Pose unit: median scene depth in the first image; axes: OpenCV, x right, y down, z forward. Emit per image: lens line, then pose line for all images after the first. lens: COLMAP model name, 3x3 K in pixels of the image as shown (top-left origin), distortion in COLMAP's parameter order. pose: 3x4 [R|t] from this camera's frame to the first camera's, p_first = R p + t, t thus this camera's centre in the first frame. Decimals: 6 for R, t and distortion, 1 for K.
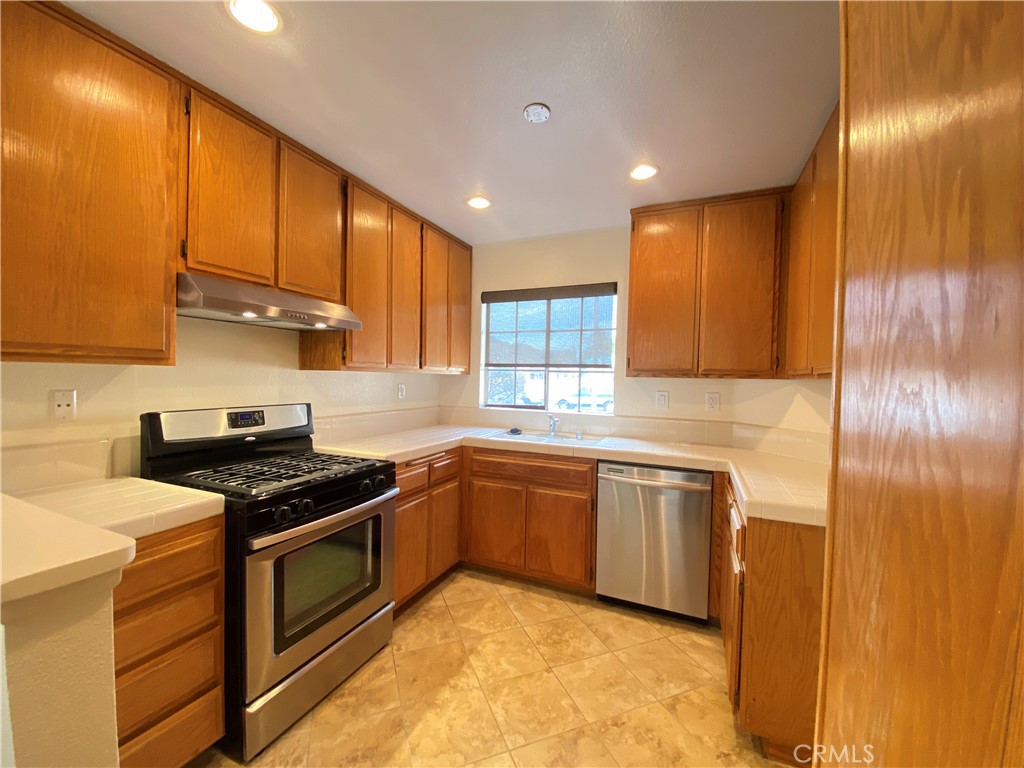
lens RADIAL K [[413.1, 0, 511.4], [0, 413.1, 386.0], [0, 0, 1]] dist [0.033286, -0.027264]
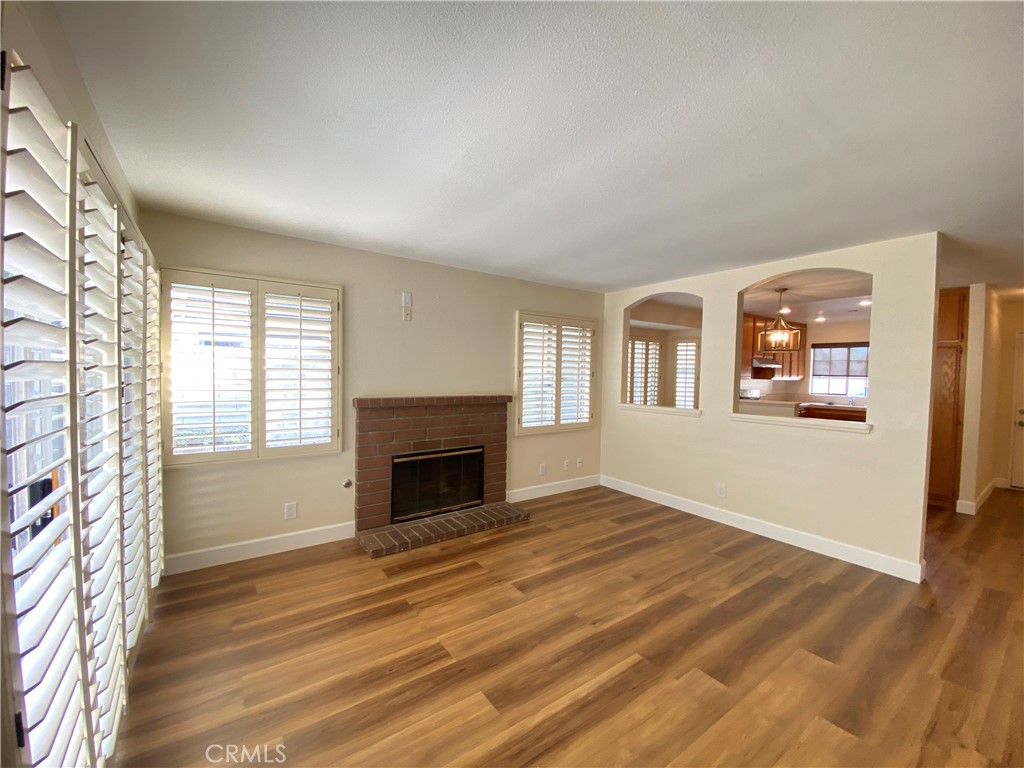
lens RADIAL K [[413.1, 0, 511.4], [0, 413.1, 386.0], [0, 0, 1]] dist [0.033286, -0.027264]
pose [[0.861547, 0.012989, -0.507512, -0.544809], [-0.009506, 0.999910, 0.009453, 0.002066], [0.507589, -0.003320, 0.861593, -3.060791]]
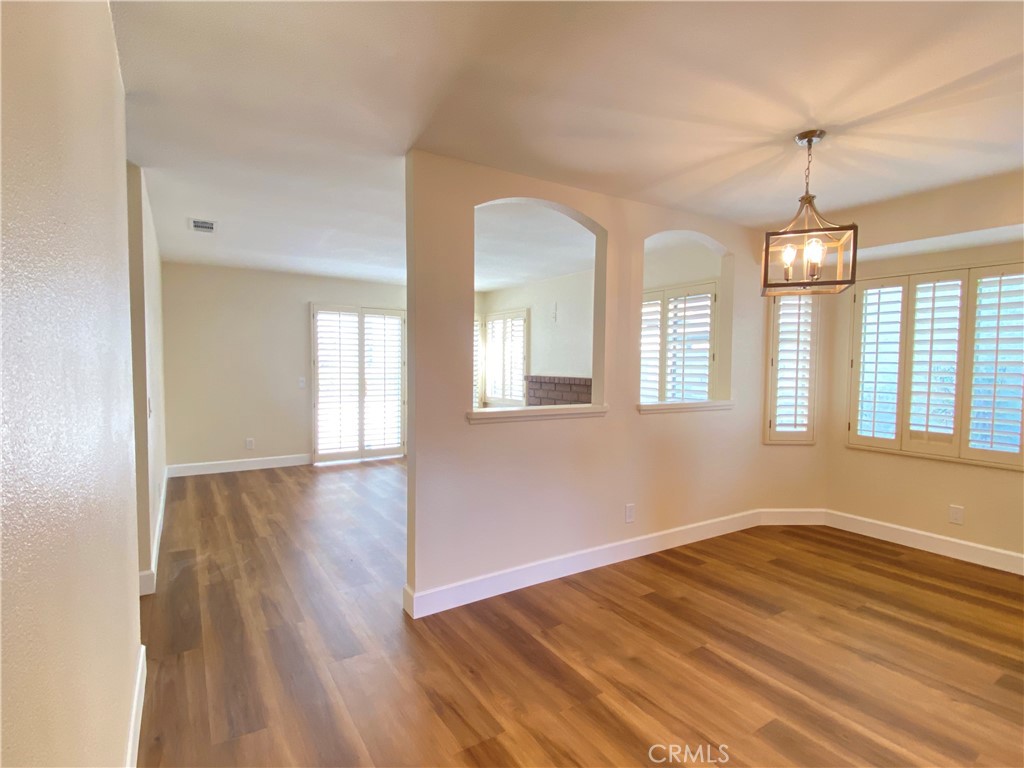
lens RADIAL K [[516.4, 0, 510.4], [0, 516.4, 385.0], [0, 0, 1]] dist [0.040328, -0.034845]
pose [[-0.553153, 0.011582, -0.832999, 0.925892], [-0.034566, 0.998723, 0.036840, 0.015949], [0.832362, 0.049171, -0.552047, -0.208534]]
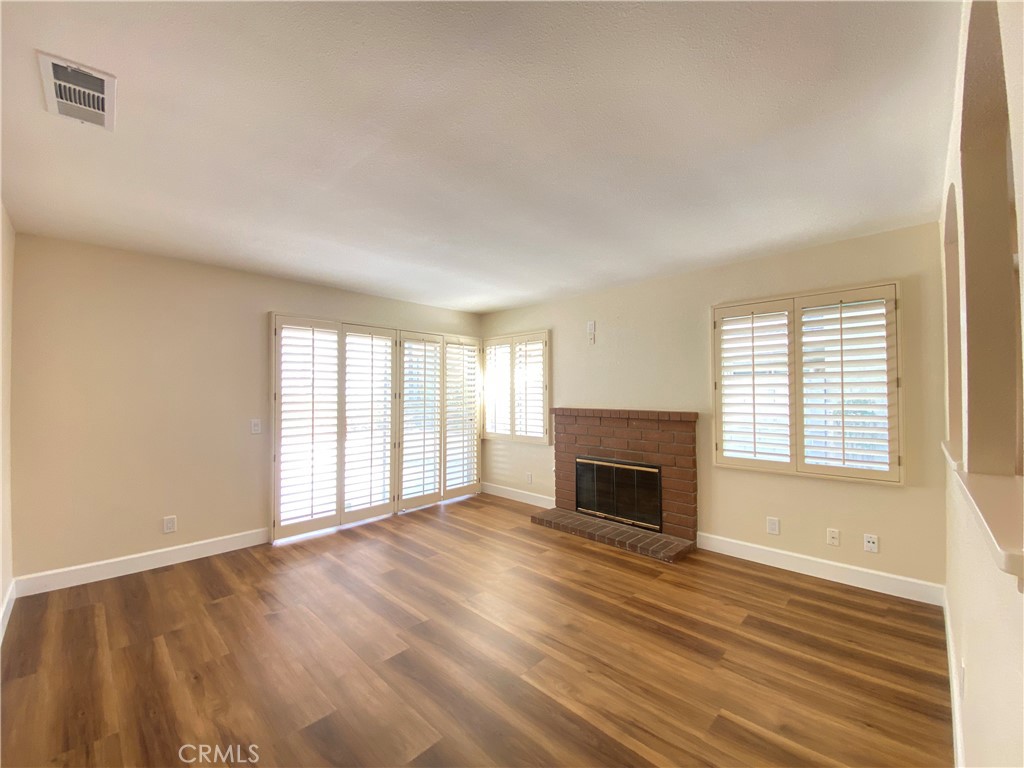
lens RADIAL K [[413.1, 0, 511.4], [0, 413.1, 386.0], [0, 0, 1]] dist [0.033286, -0.027264]
pose [[-0.347159, -0.032626, -0.937239, 0.279288], [-0.019058, 0.999434, -0.027732, 0.021116], [0.937613, 0.008235, -0.347584, -1.388528]]
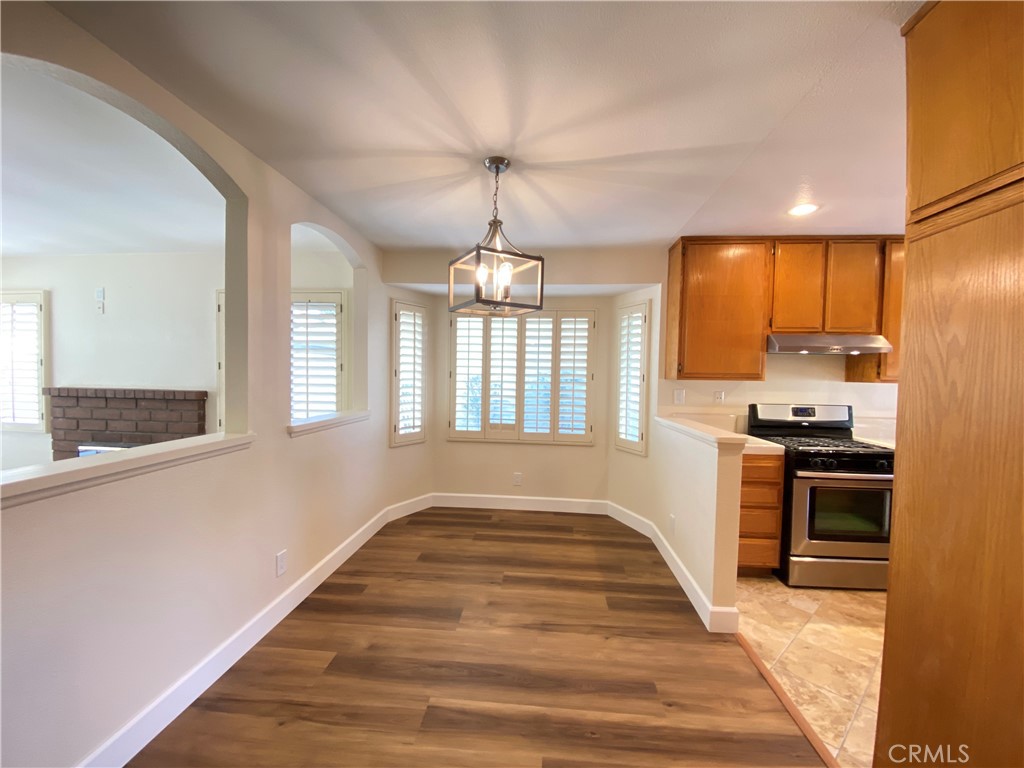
lens RADIAL K [[413.1, 0, 511.4], [0, 413.1, 386.0], [0, 0, 1]] dist [0.033286, -0.027264]
pose [[0.328442, 0.016259, -0.944384, 0.517127], [-0.027719, 0.999587, 0.007569, -0.004630], [0.944117, 0.023691, 0.328757, -0.608766]]
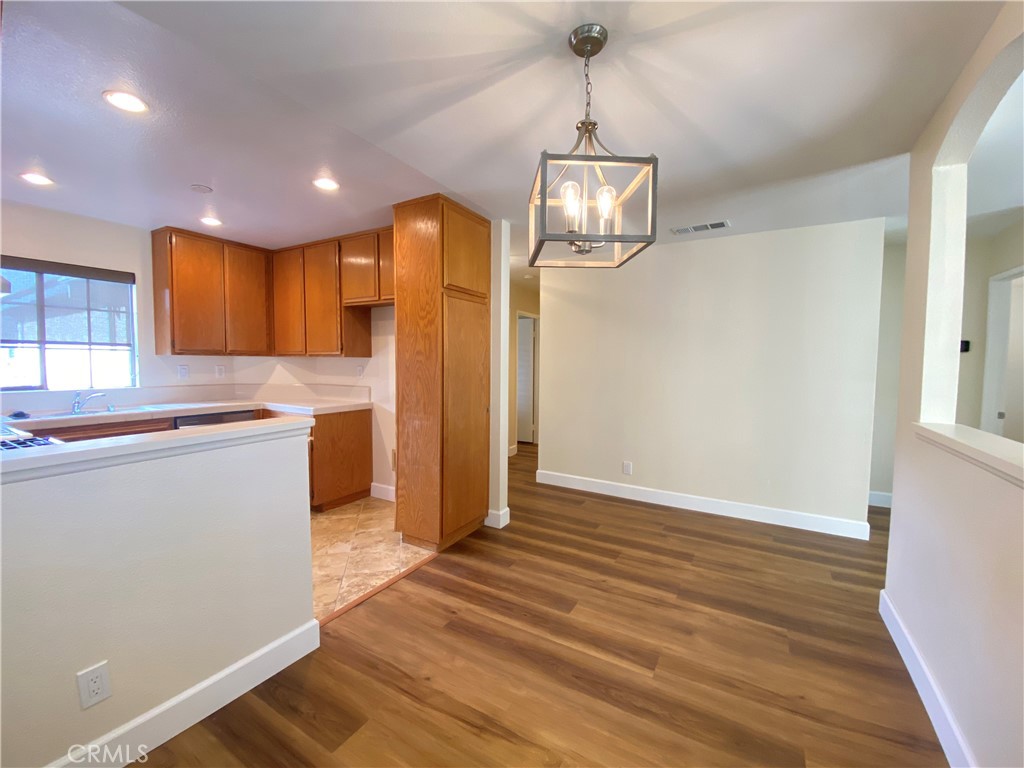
lens RADIAL K [[413.1, 0, 511.4], [0, 413.1, 386.0], [0, 0, 1]] dist [0.033286, -0.027264]
pose [[0.112643, -0.075079, 0.990795, -1.177730], [0.010016, 0.997176, 0.074424, -0.014488], [-0.993585, 0.001541, 0.113077, -0.277829]]
